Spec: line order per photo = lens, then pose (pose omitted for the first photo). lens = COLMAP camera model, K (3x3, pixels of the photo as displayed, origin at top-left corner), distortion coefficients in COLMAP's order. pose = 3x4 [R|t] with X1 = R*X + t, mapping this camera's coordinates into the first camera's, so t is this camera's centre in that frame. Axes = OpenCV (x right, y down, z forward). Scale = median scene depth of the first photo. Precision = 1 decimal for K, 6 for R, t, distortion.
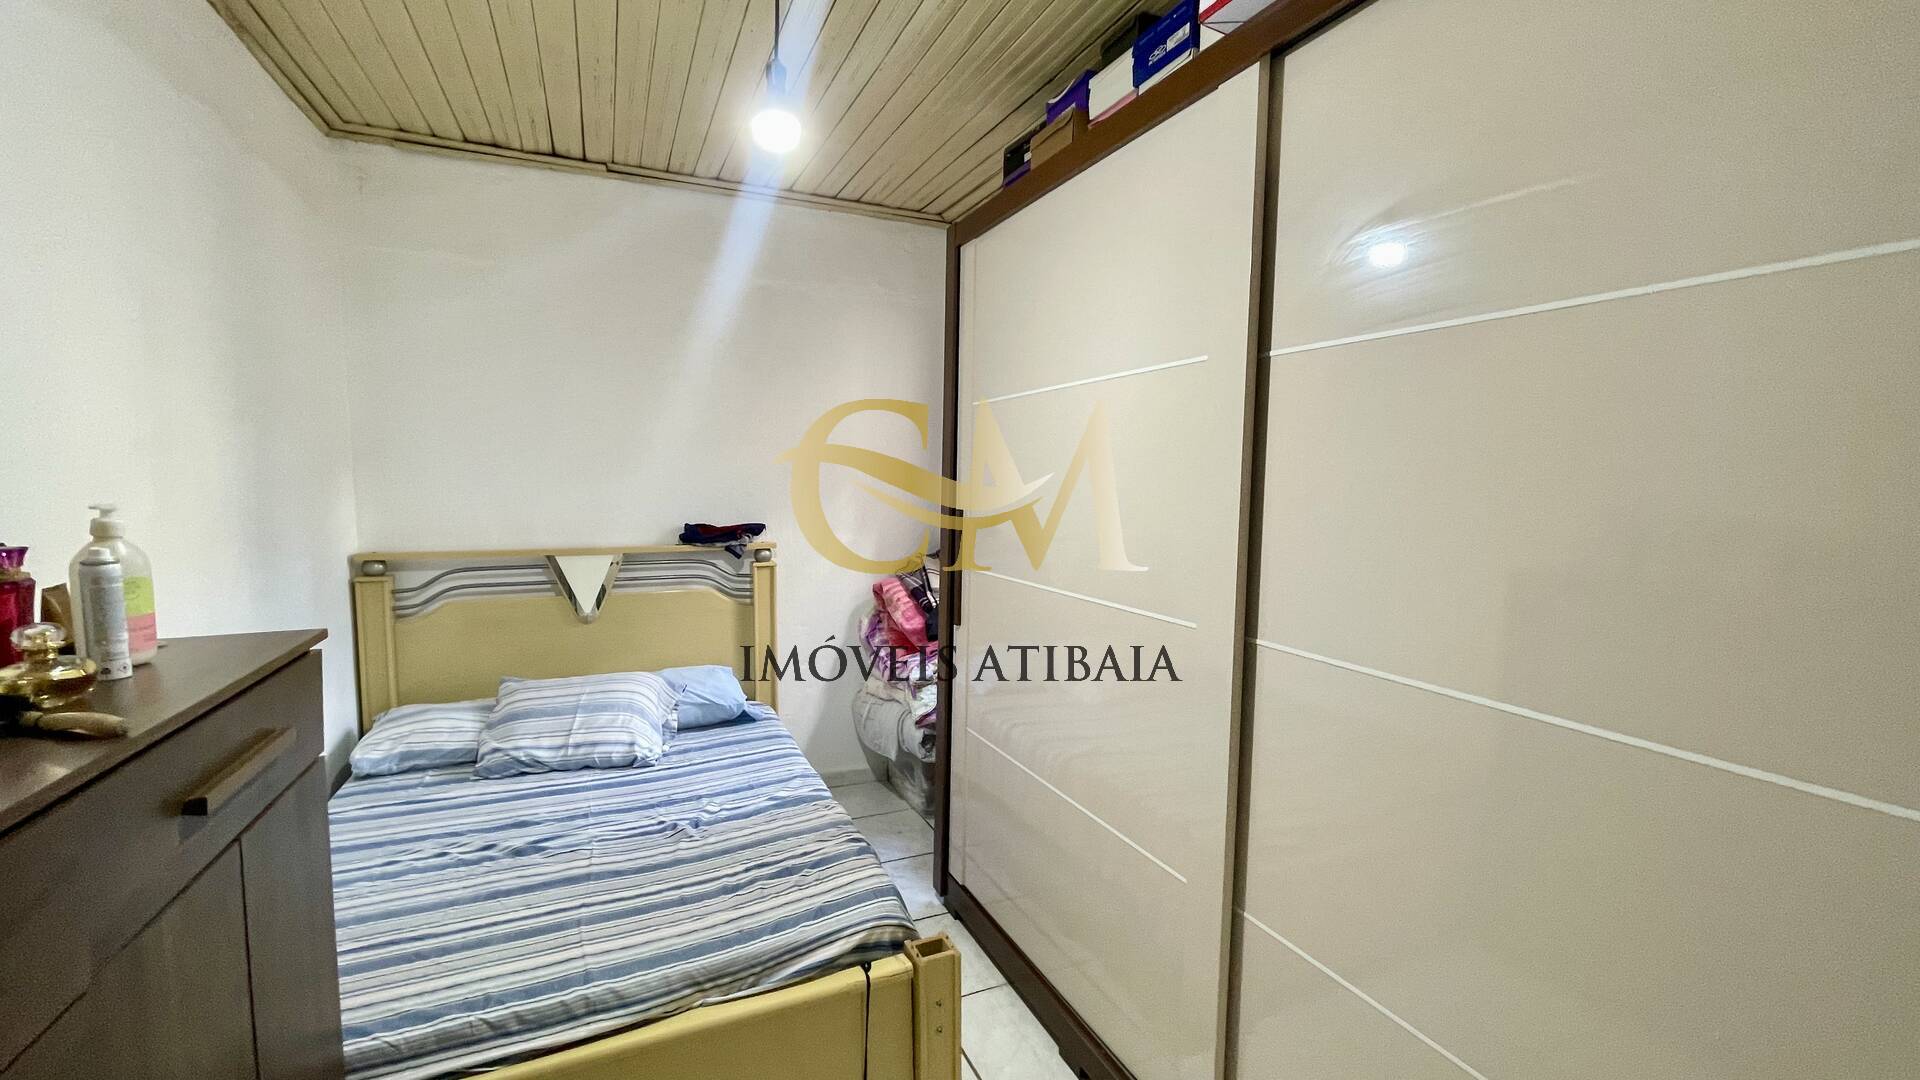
lens RADIAL K [[783.8, 0, 960.0], [0, 783.8, 540.0], [0, 0, 1]] dist [-0.000635, 0.000275]
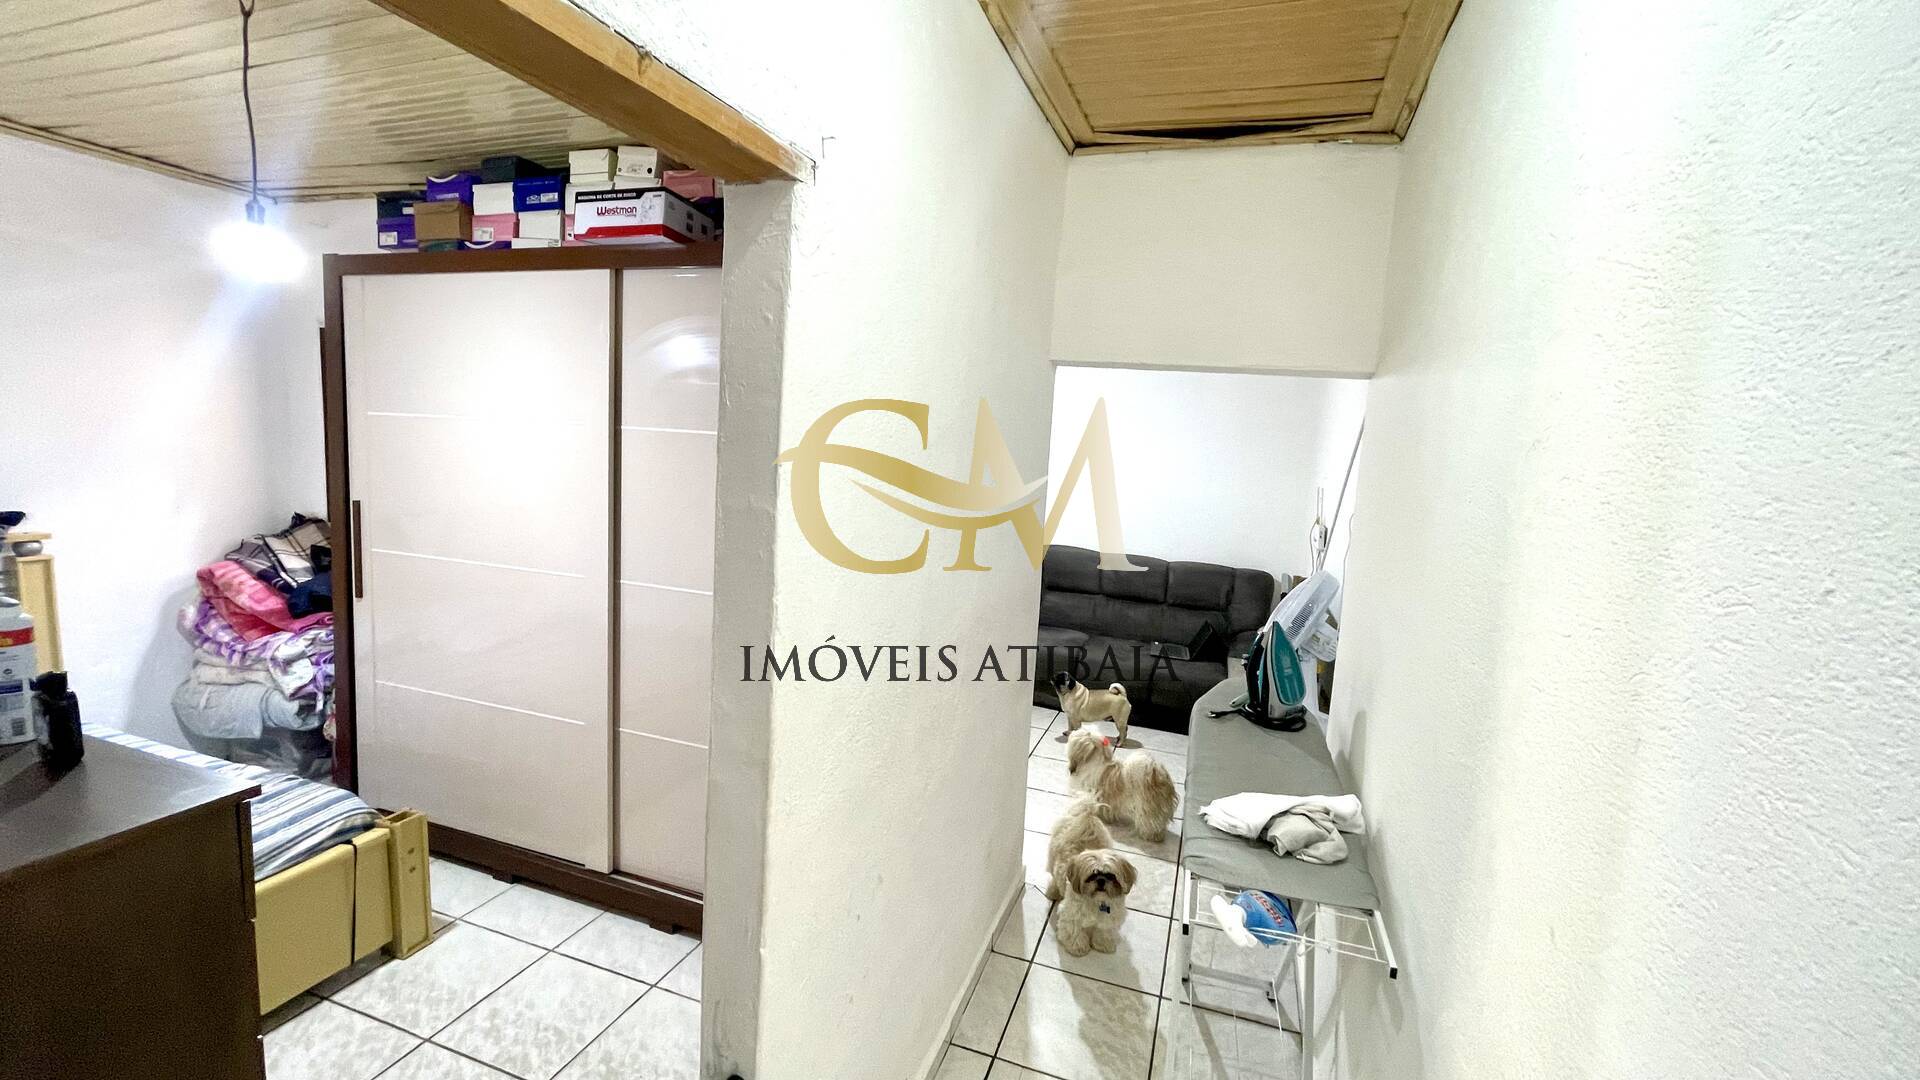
lens RADIAL K [[783.8, 0, 960.0], [0, 783.8, 540.0], [0, 0, 1]] dist [-0.000635, 0.000275]
pose [[0.695590, -0.060301, 0.715904, -0.210566], [0.014969, 0.997471, 0.069474, -0.046477], [-0.718283, -0.037609, 0.694734, -0.468959]]
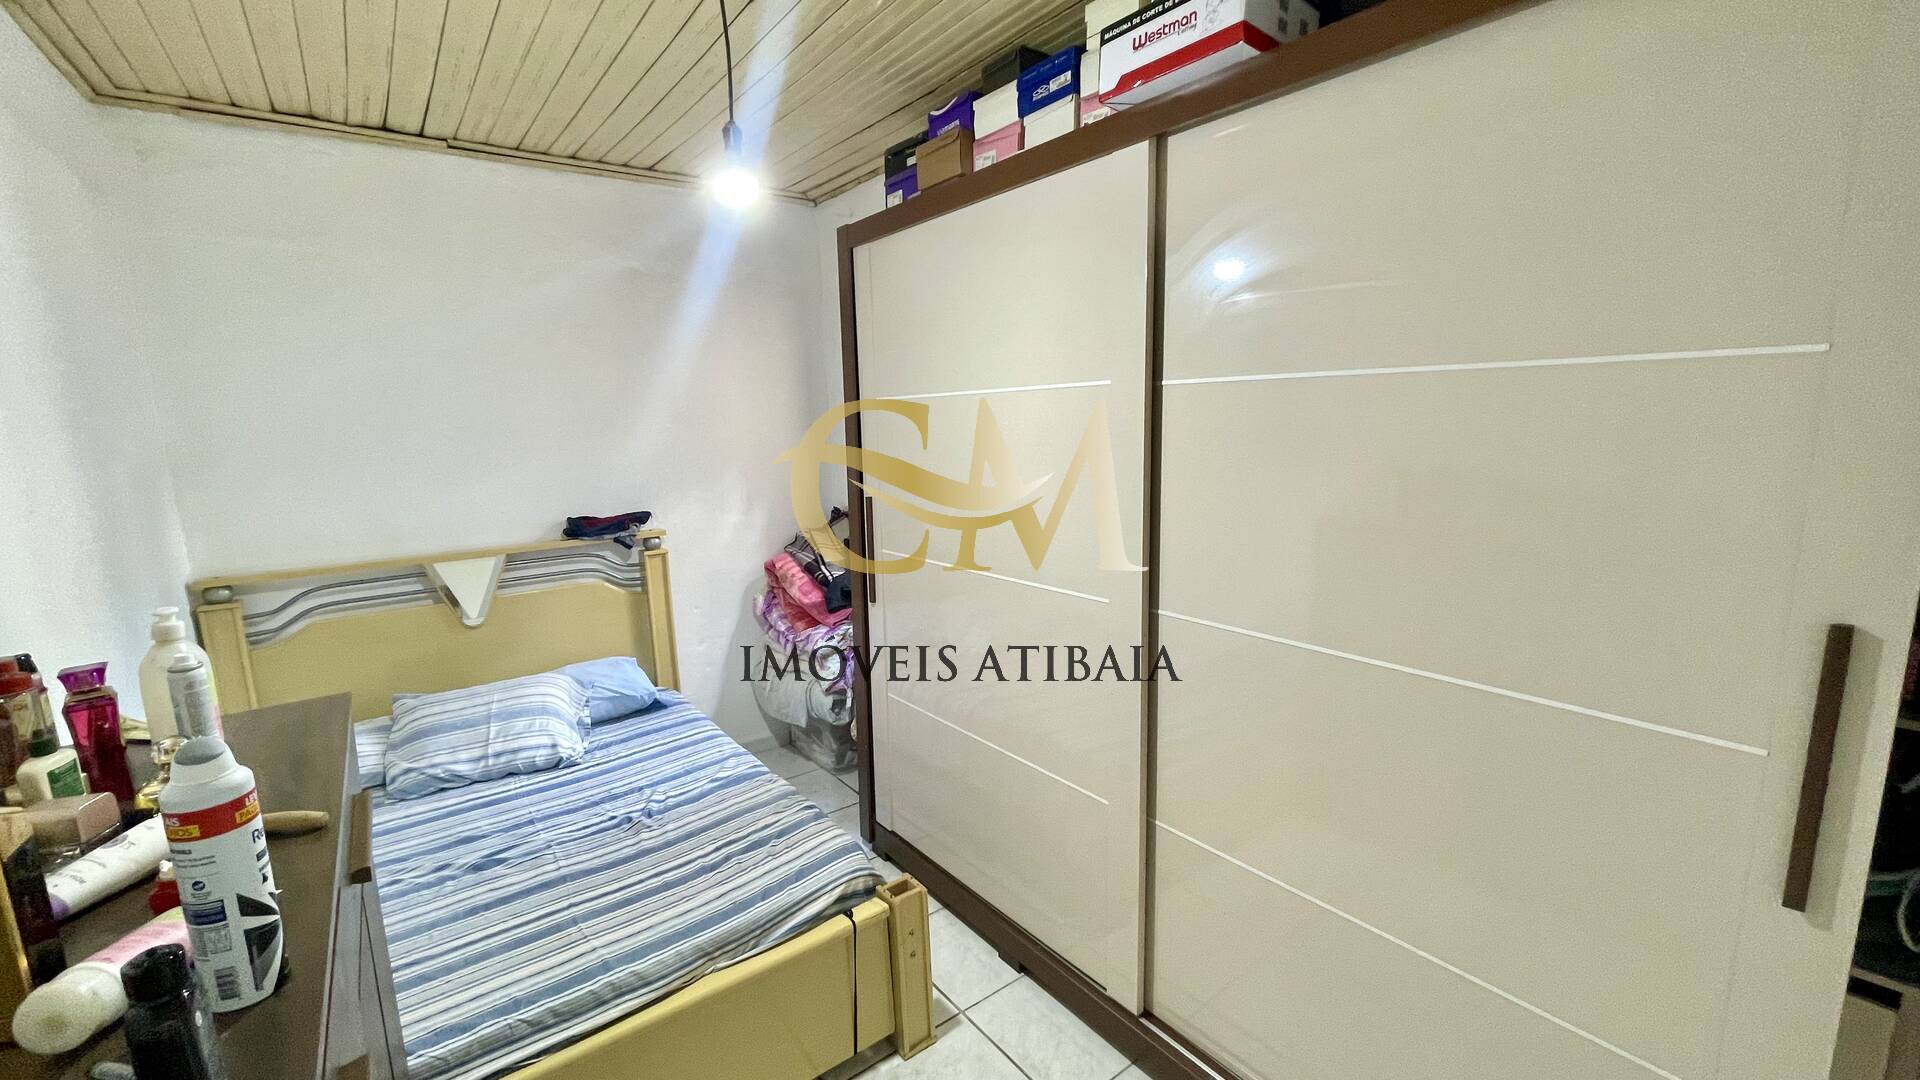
lens RADIAL K [[779.0, 0, 963.0], [0, 779.0, 544.1], [0, 0, 1]] dist [0.002895, 0.000206]
pose [[0.974878, -0.073756, 0.210173, -0.100704], [0.056850, 0.994725, 0.085382, -0.057262], [-0.215361, -0.071289, 0.973929, -0.078764]]
